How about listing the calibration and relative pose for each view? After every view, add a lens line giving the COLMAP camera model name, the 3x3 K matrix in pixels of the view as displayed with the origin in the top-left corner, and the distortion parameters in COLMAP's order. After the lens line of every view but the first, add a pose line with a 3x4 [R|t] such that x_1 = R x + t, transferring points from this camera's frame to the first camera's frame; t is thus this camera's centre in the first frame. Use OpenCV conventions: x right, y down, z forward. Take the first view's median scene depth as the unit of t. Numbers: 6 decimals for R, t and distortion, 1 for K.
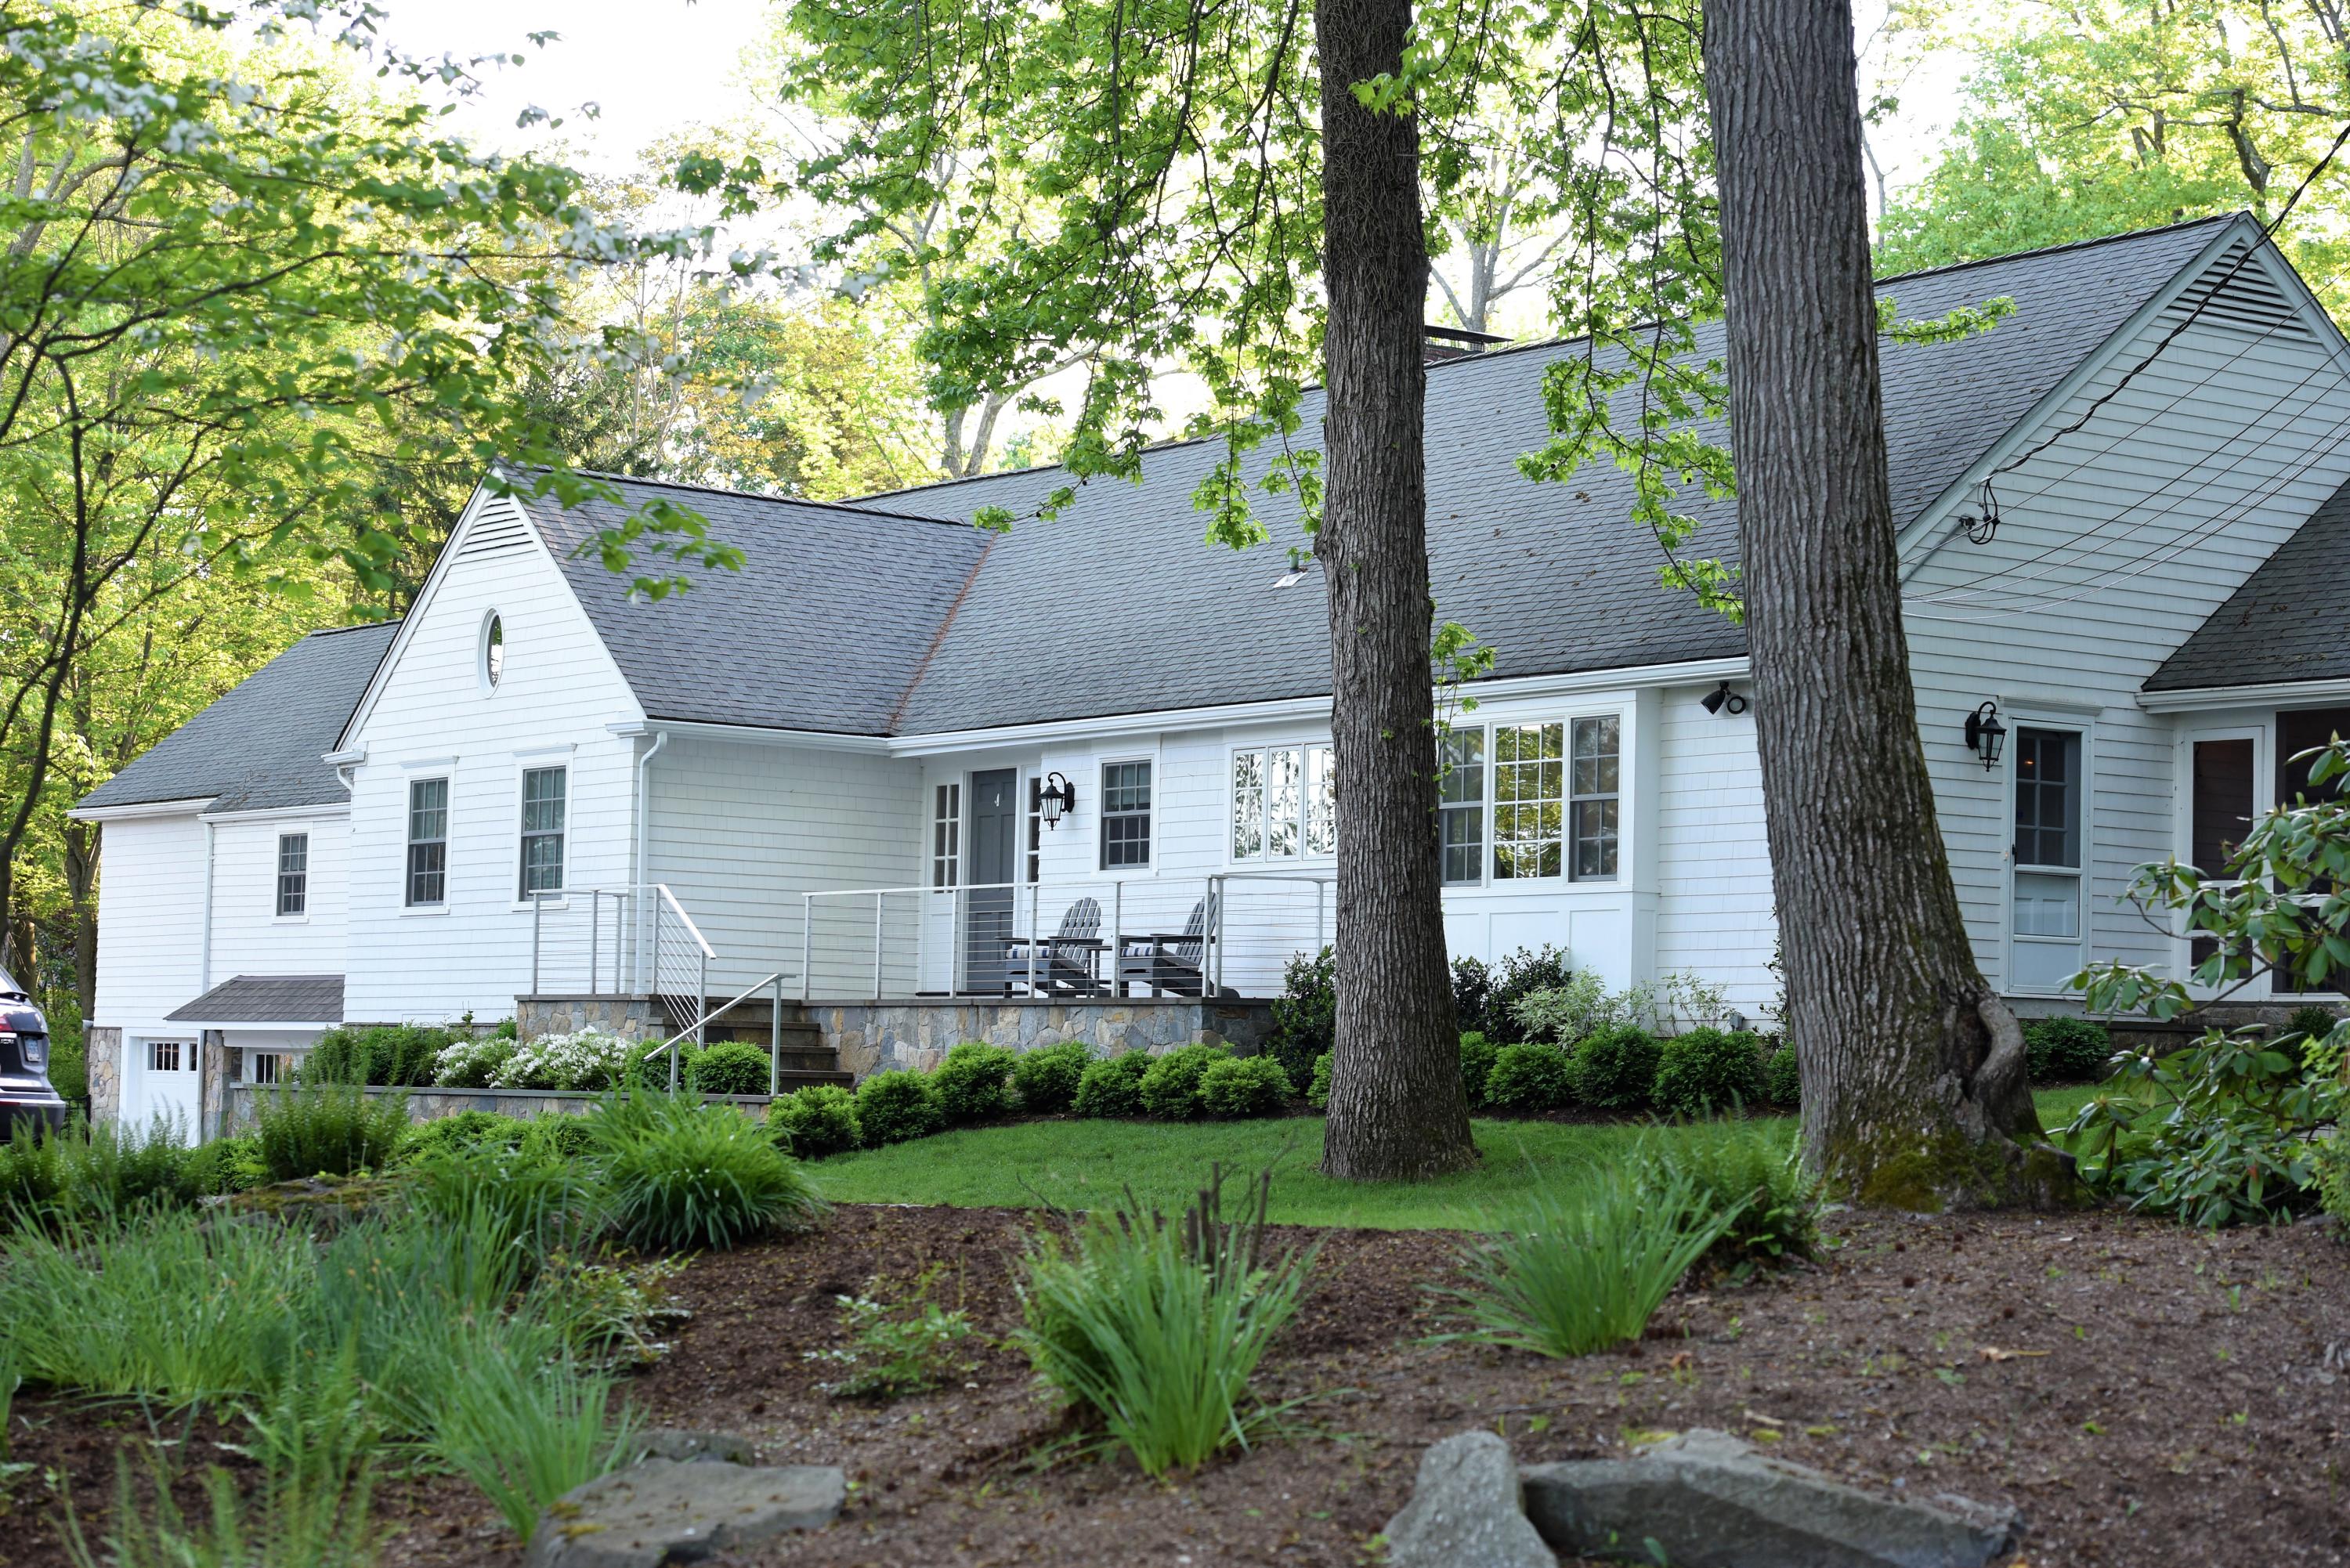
lens RADIAL K [[4840.8, 0, 1176.6], [0, 4840.8, 783.8], [0, 0, 1]] dist [0.047078, 0.000000]
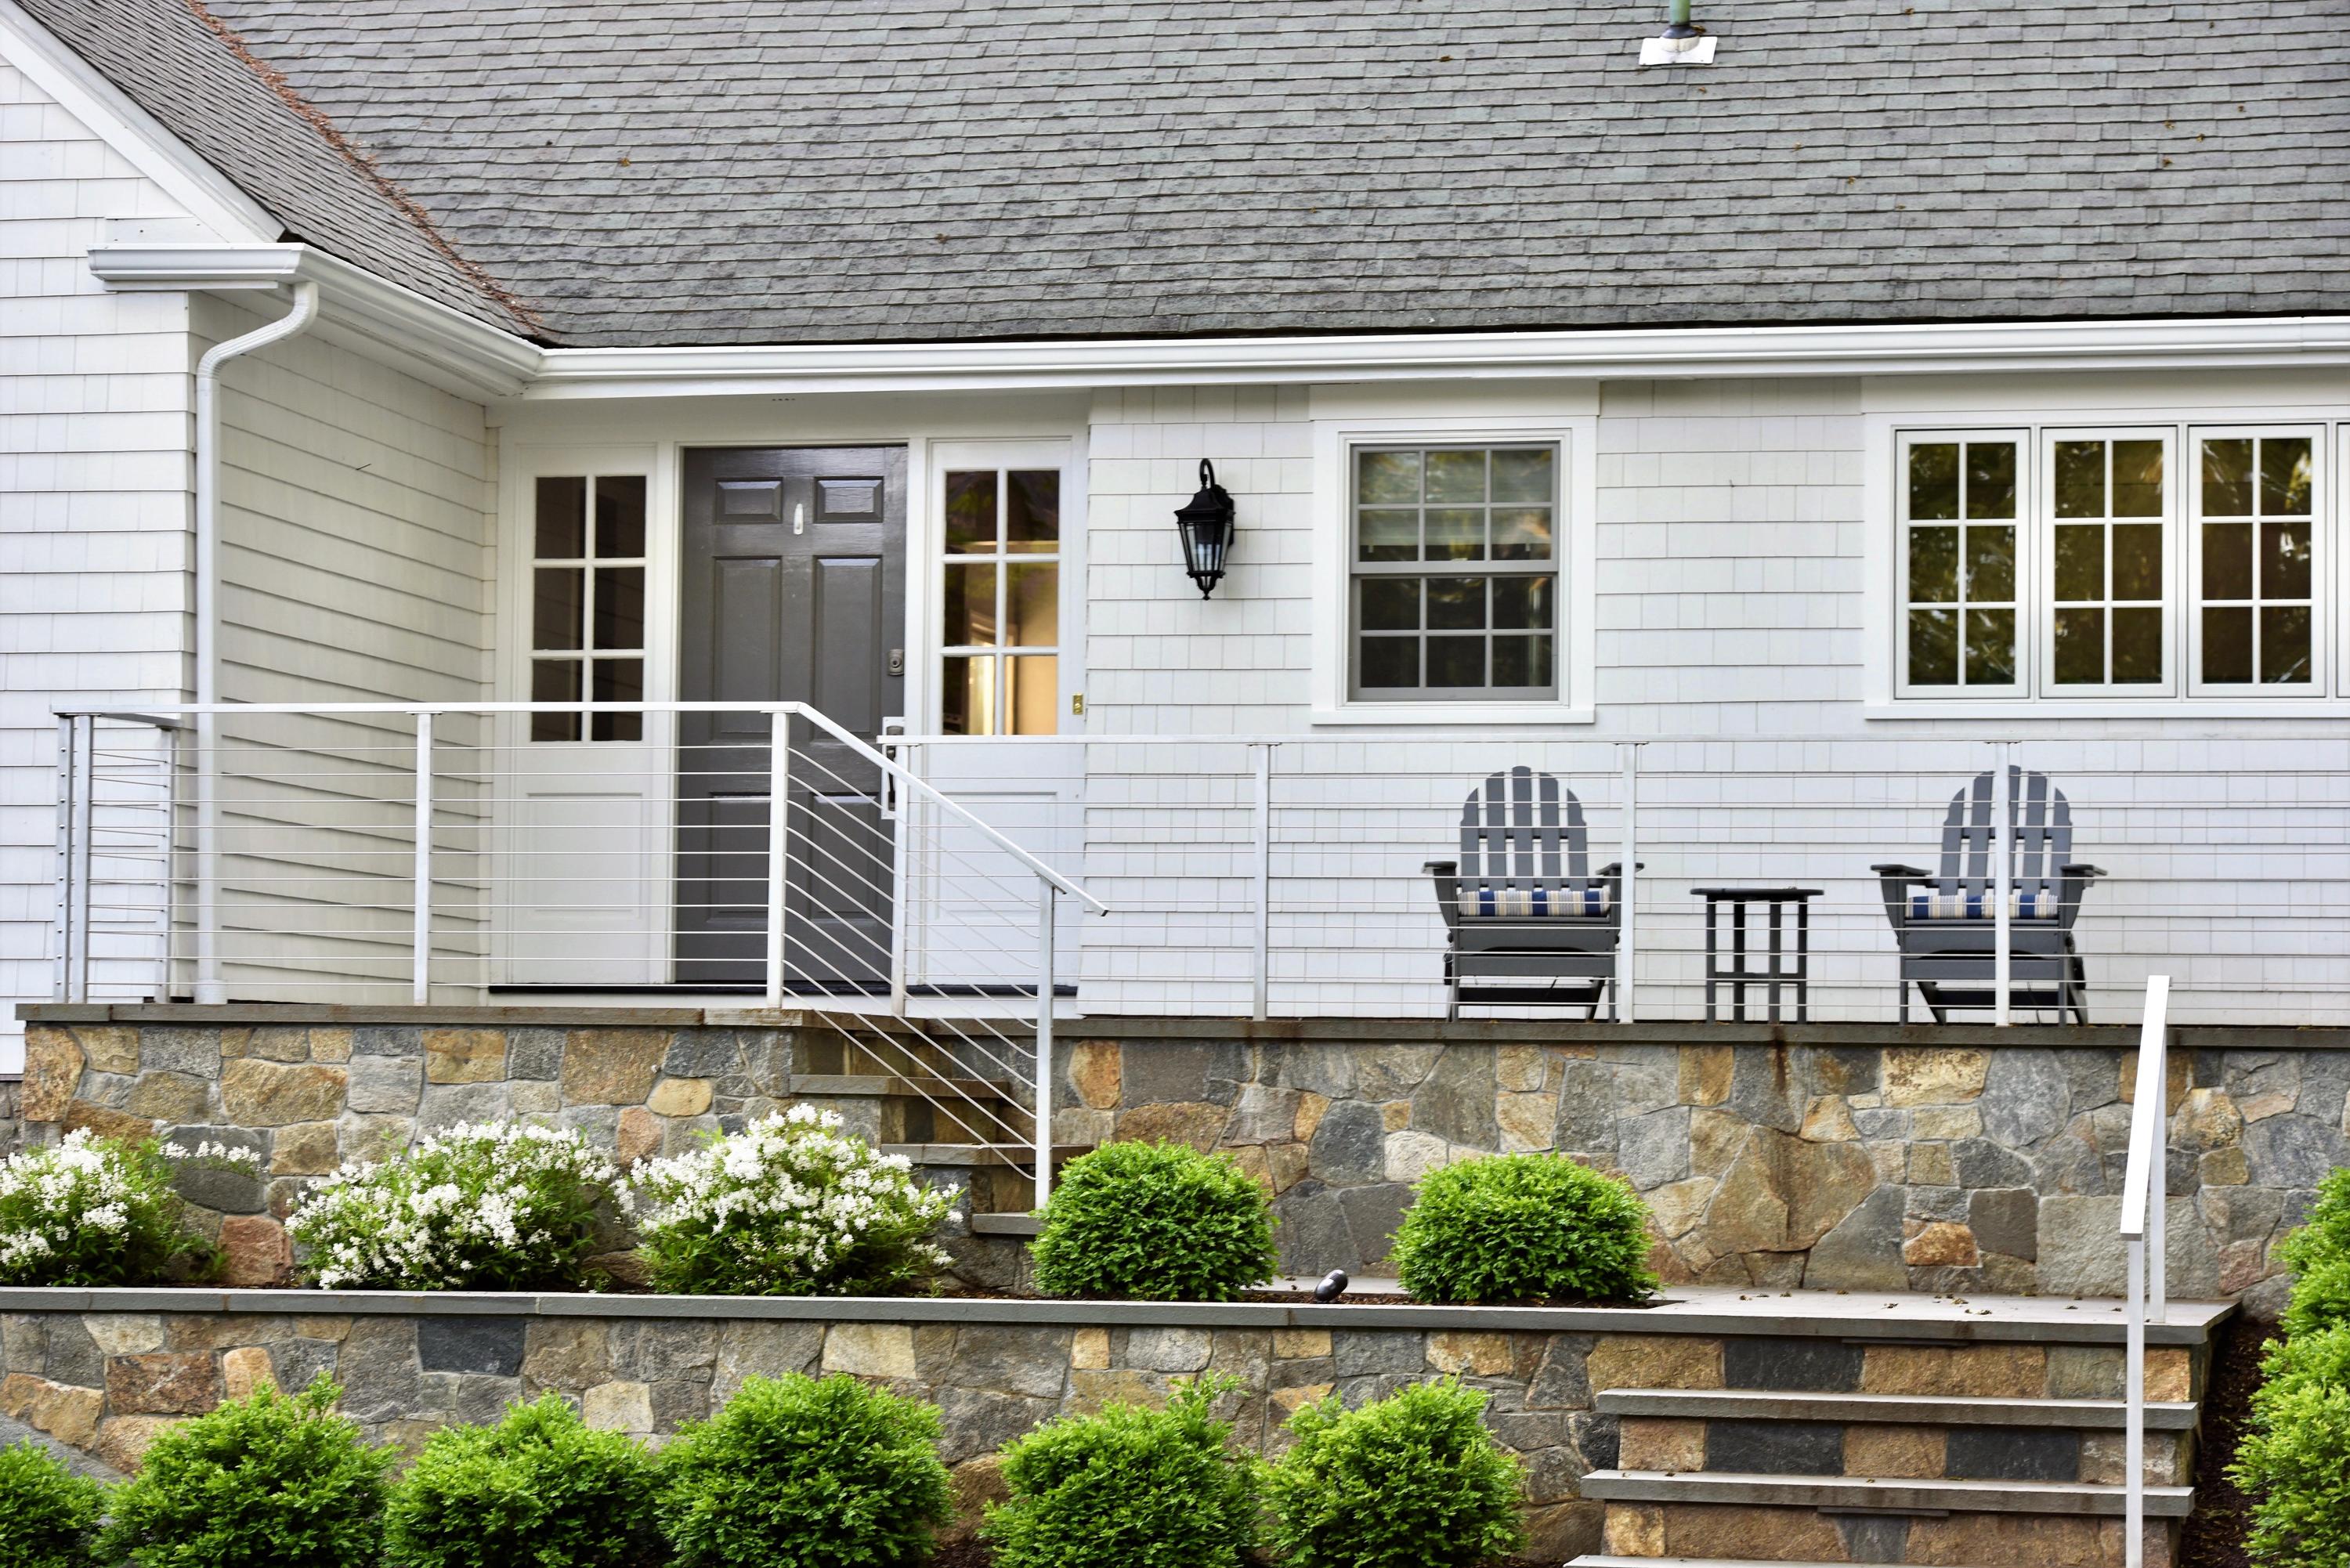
lens RADIAL K [[6174.9, 0, 1172.6], [0, 6174.9, 784.7], [0, 0, 1]] dist [0.132326, 0.000000]
pose [[0.714962, 0.023445, 0.698770, -0.376142], [-0.038173, 0.999256, 0.005531, 0.021424], [-0.698120, -0.030629, 0.715325, 0.600477]]
